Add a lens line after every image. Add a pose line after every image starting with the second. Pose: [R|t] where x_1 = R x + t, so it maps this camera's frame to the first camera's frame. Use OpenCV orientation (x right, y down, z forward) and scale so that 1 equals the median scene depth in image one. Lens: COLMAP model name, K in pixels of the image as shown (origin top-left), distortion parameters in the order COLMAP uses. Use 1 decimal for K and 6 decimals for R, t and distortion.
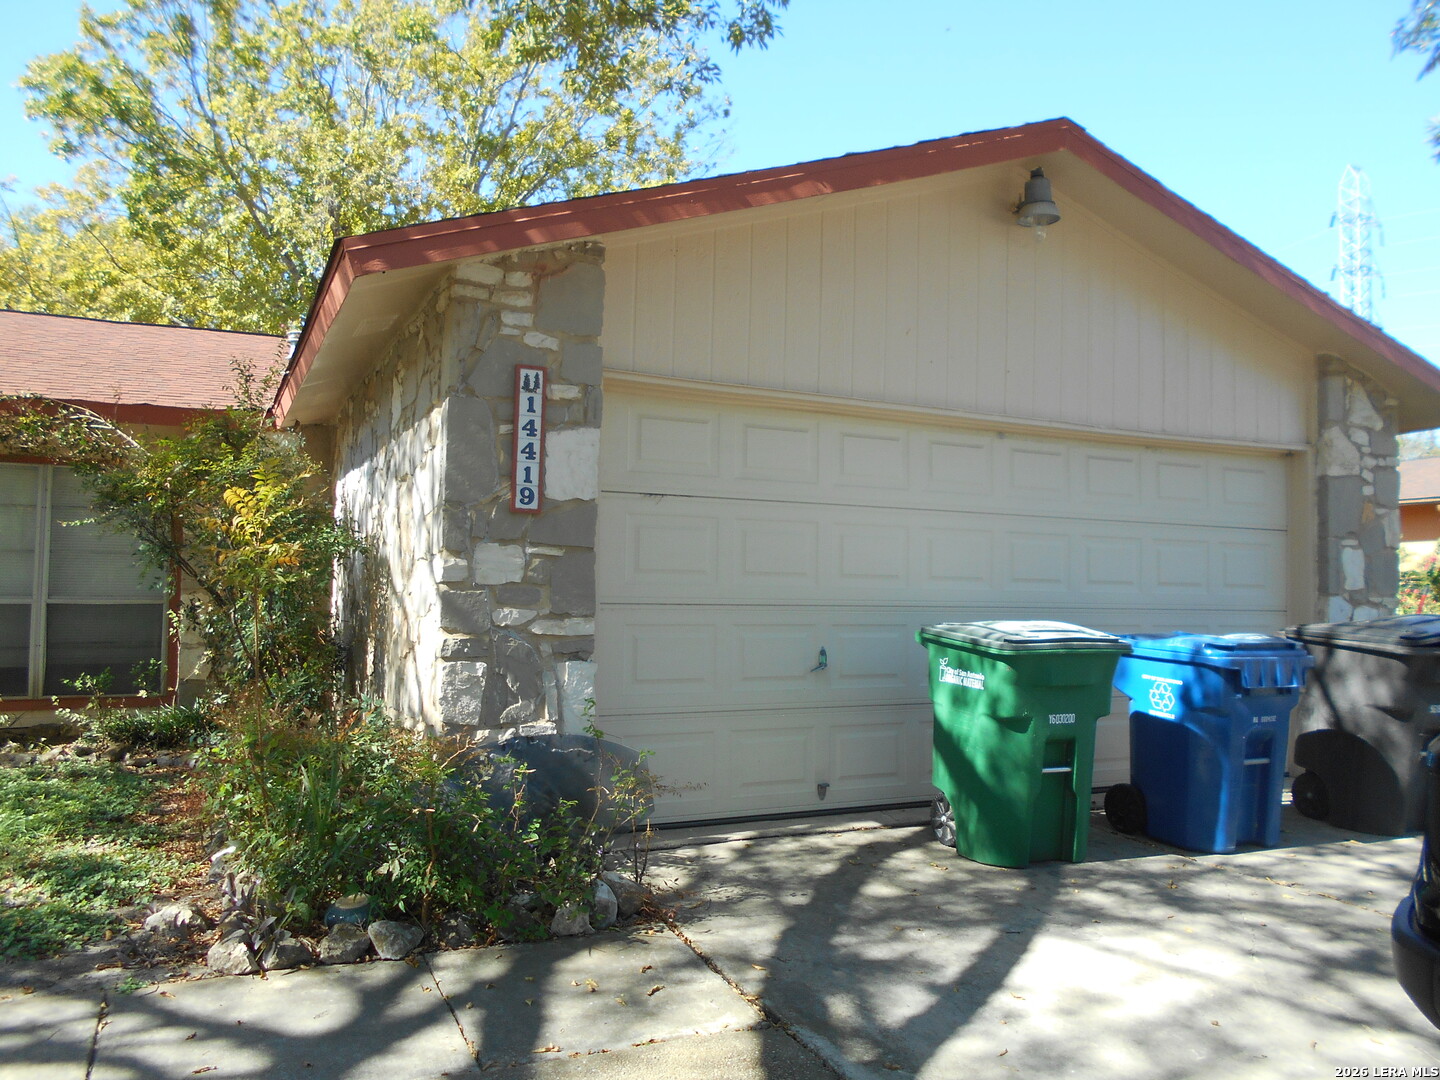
lens RADIAL K [[1144.9, 0, 792.8], [0, 1144.9, 559.8], [0, 0, 1]] dist [0.015612, 0.012533]
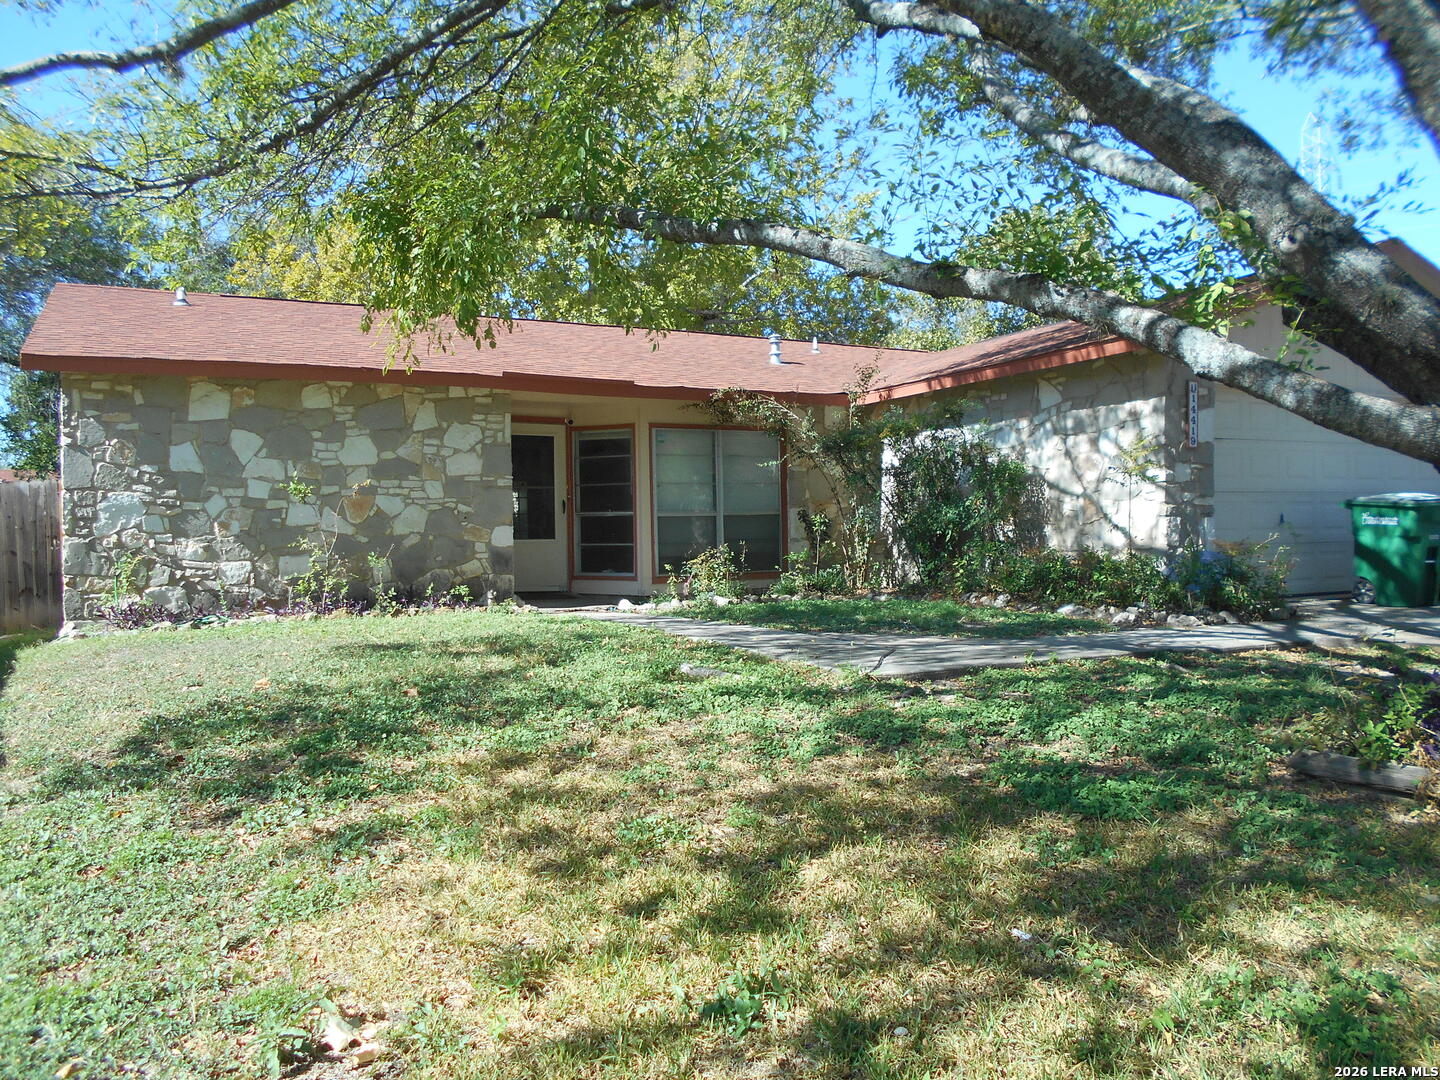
lens RADIAL K [[1144.9, 0, 725.1], [0, 1144.9, 536.9], [0, 0, 1]] dist [0.015612, 0.012533]
pose [[0.999468, -0.030287, 0.012102, -1.103516], [0.029809, 0.998838, 0.037871, 0.016396], [-0.013234, -0.037490, 0.999209, -1.120784]]
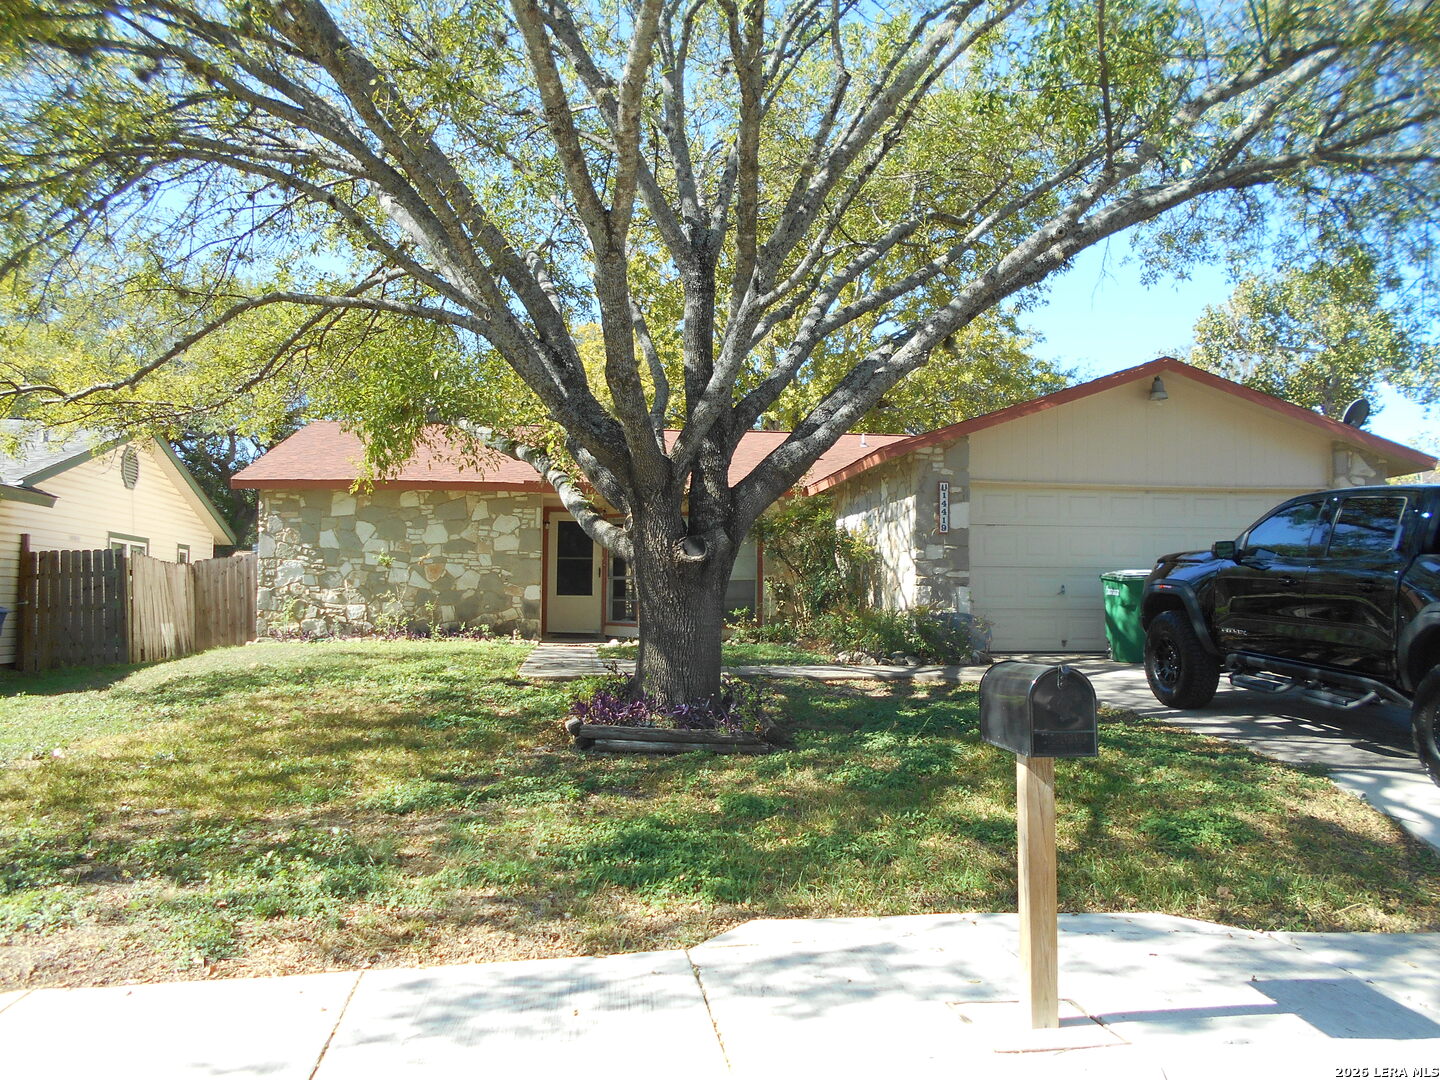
lens RADIAL K [[1144.9, 0, 733.1], [0, 1144.9, 537.6], [0, 0, 1]] dist [0.015612, 0.012533]
pose [[0.936459, -0.028086, -0.349650, 0.258280], [0.018793, 0.999375, -0.029941, 0.041171], [0.350272, 0.021468, 0.936402, -1.758606]]
